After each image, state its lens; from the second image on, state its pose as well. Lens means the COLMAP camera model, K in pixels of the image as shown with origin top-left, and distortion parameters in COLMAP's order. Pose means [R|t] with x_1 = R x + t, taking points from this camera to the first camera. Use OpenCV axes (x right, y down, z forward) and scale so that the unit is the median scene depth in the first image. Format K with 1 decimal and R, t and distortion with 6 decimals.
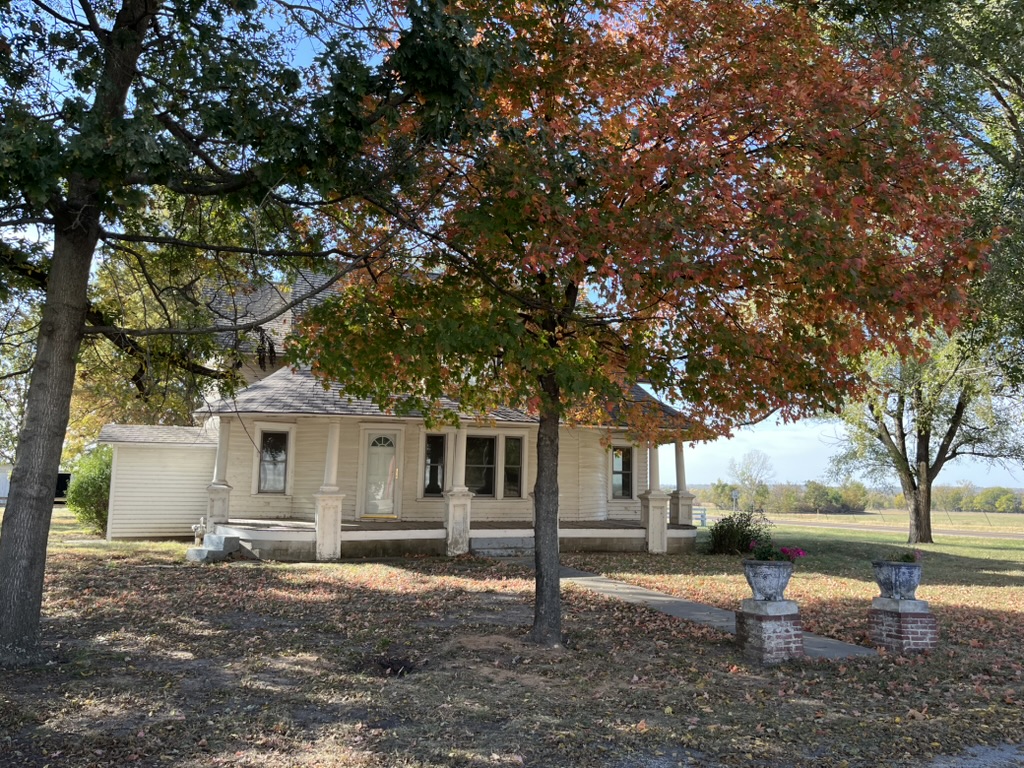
lens RADIAL K [[789.5, 0, 512.0], [0, 789.5, 384.0], [0, 0, 1]] dist [0.027906, -0.009534]
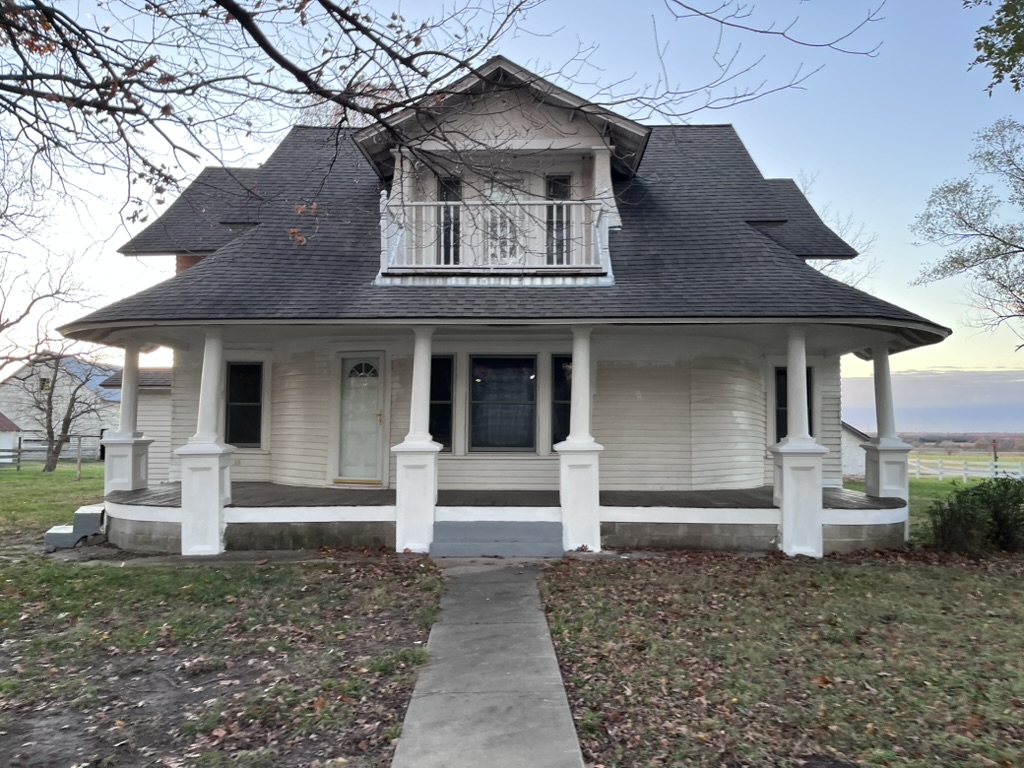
lens RADIAL K [[789.5, 0, 512.0], [0, 789.5, 384.0], [0, 0, 1]] dist [0.027906, -0.009534]
pose [[0.928305, -0.037486, -0.369925, 0.191415], [0.060092, 0.996951, 0.049772, 0.057324], [0.366932, -0.068433, 0.927727, 0.409496]]
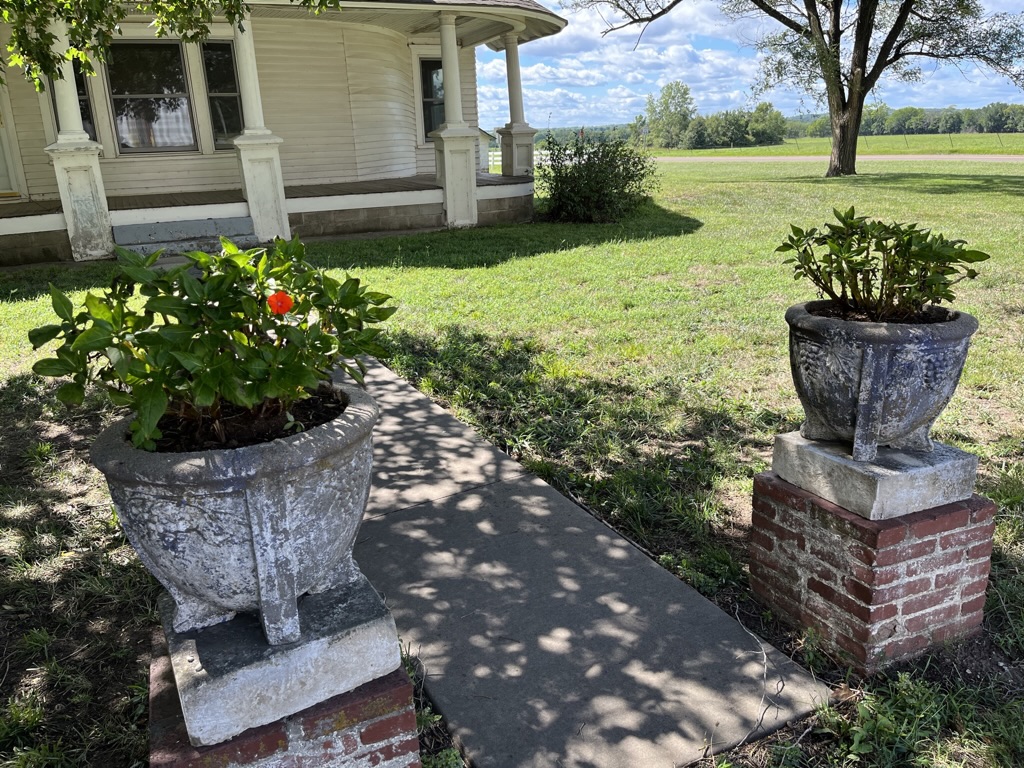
lens RADIAL K [[789.5, 0, 512.0], [0, 789.5, 384.0], [0, 0, 1]] dist [0.027906, -0.009534]
pose [[0.993175, -0.085054, 0.079808, 0.152869], [0.043615, 0.905451, 0.422204, 0.057899], [-0.108172, -0.415842, 0.902981, 0.344004]]
